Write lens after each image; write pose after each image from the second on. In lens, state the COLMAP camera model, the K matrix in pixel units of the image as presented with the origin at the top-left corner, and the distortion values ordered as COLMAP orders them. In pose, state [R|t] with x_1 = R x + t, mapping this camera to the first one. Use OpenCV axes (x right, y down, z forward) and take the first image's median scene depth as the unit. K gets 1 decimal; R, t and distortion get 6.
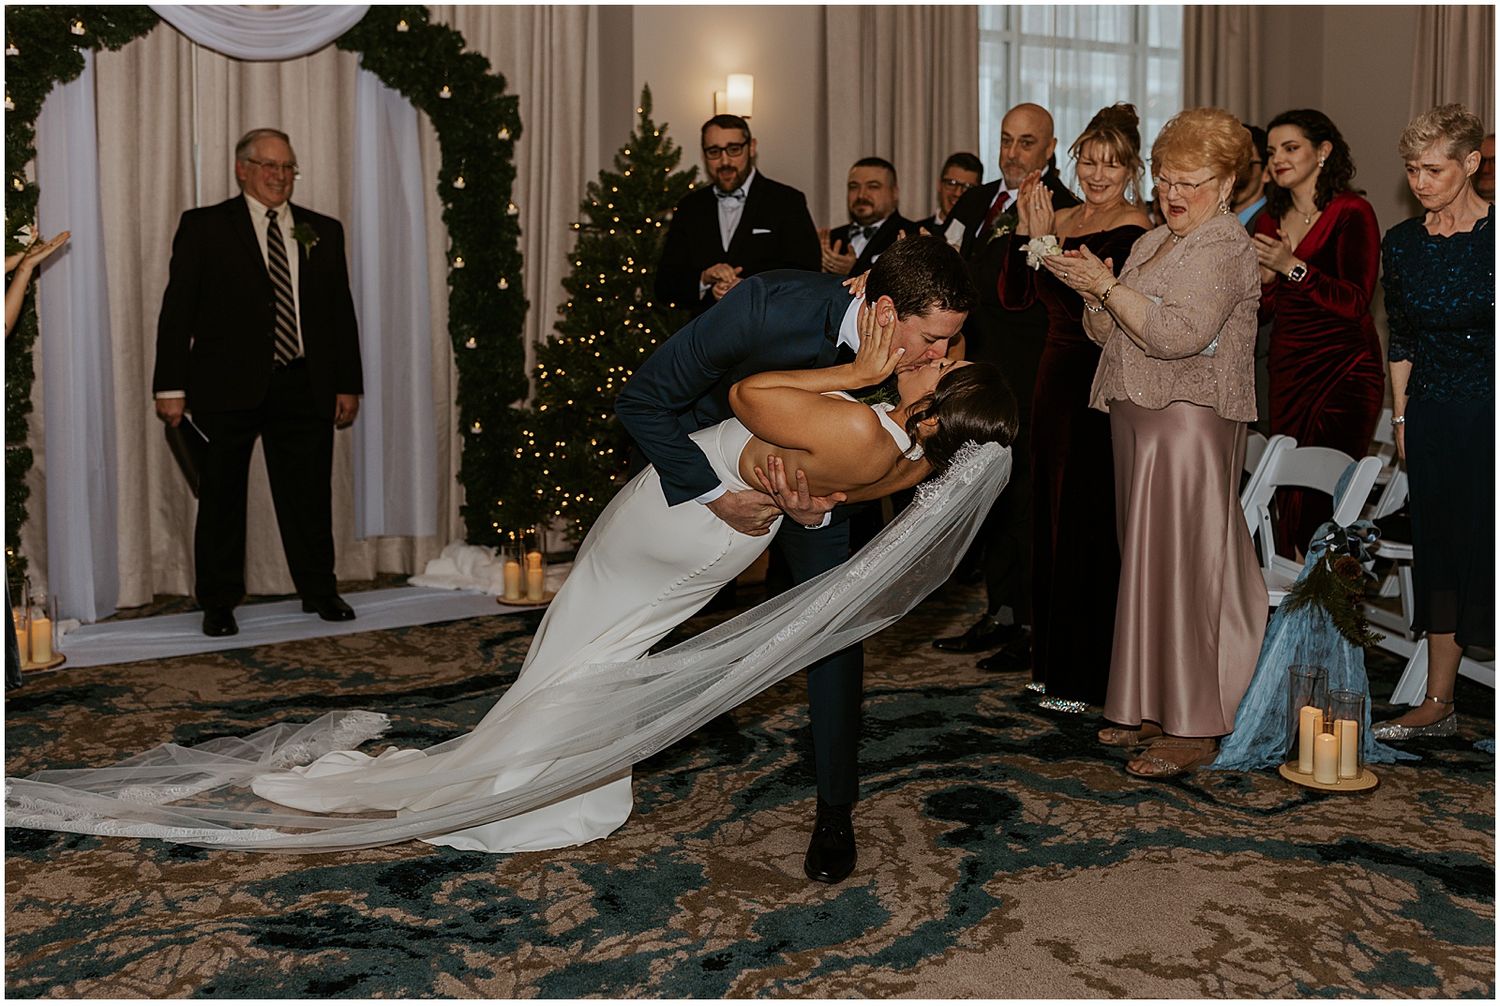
lens RADIAL K [[1505.5, 0, 700.5], [0, 1505.5, 367.3], [0, 0, 1]] dist [0.003385, -0.013828]
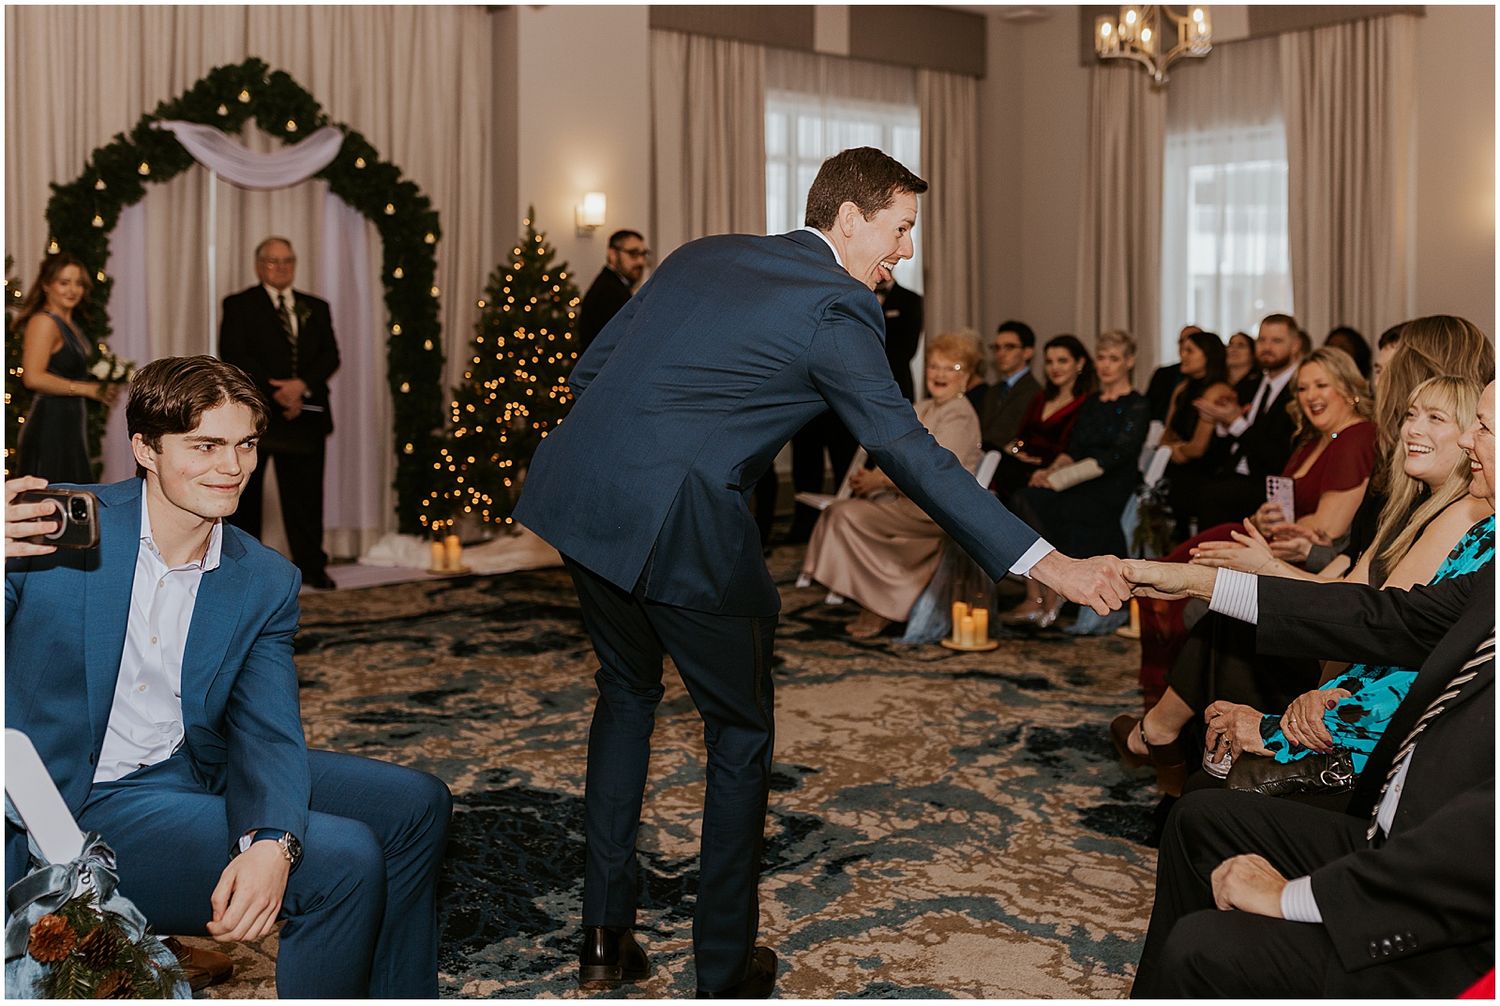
lens RADIAL K [[1505.5, 0, 700.5], [0, 1505.5, 367.3], [0, 0, 1]] dist [0.003385, -0.013828]
pose [[0.992120, -0.002266, 0.125269, -0.066146], [0.006834, 0.999327, -0.036048, 0.020416], [-0.125103, 0.036620, 0.991468, -0.490970]]
